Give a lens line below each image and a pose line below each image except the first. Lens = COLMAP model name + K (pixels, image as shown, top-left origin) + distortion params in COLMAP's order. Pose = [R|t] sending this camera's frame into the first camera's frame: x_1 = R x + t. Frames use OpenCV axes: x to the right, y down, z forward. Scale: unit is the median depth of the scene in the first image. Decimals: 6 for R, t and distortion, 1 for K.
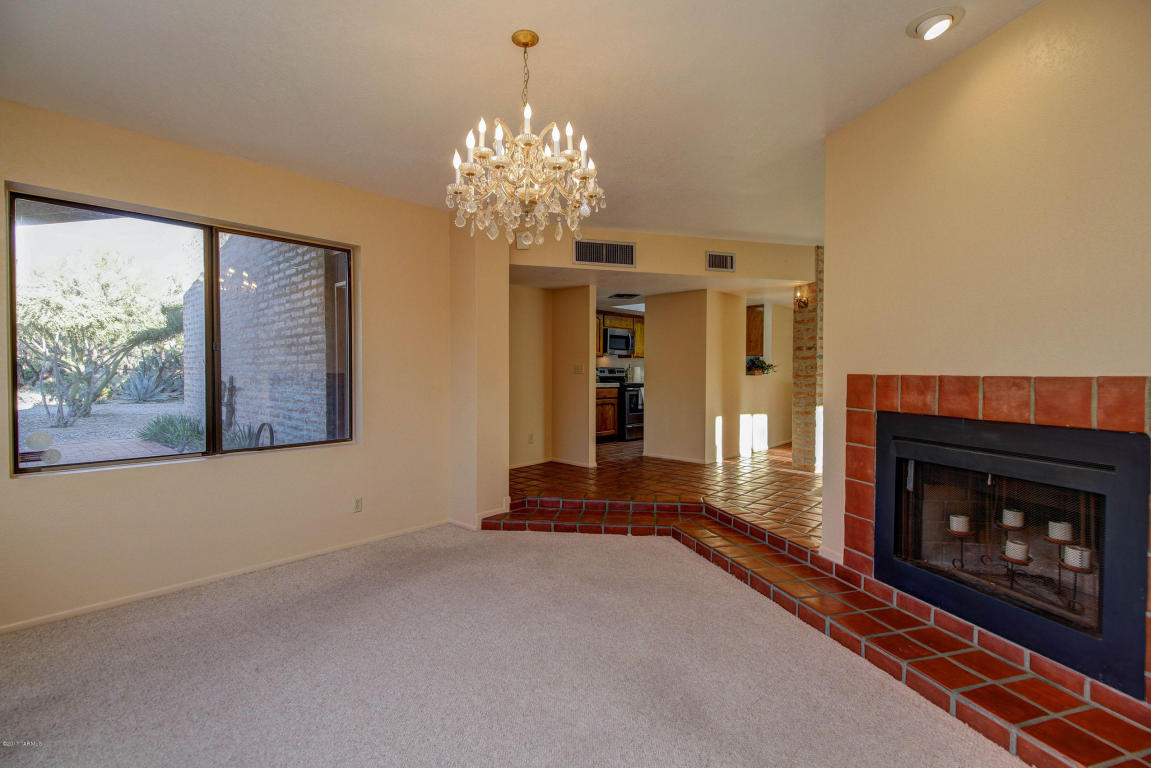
lens RADIAL K [[520.8, 0, 569.5], [0, 520.8, 382.8], [0, 0, 1]] dist [0.003701, -0.000775]
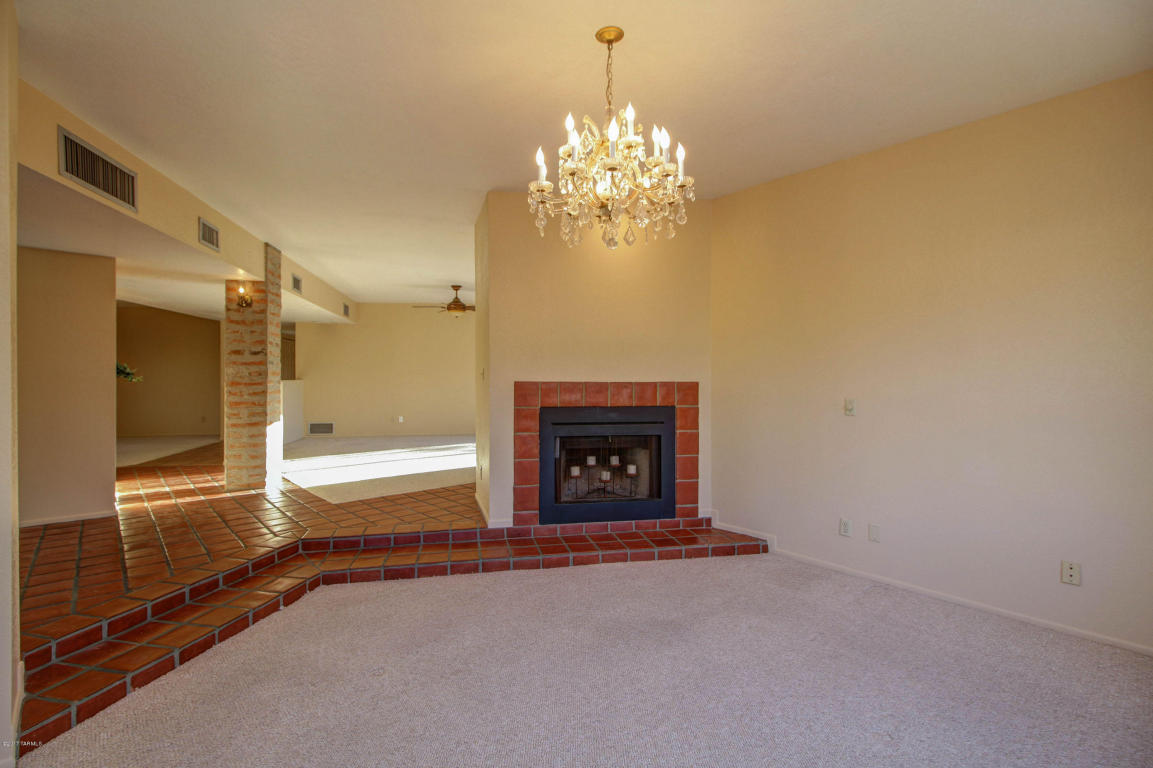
lens RADIAL K [[521.7, 0, 570.5], [0, 521.7, 382.8], [0, 0, 1]] dist [0.003701, -0.000775]
pose [[0.089395, -0.007111, 0.995971, -0.777221], [0.018486, 0.999814, 0.005479, -0.017997], [-0.995825, 0.017922, 0.089509, 0.738297]]
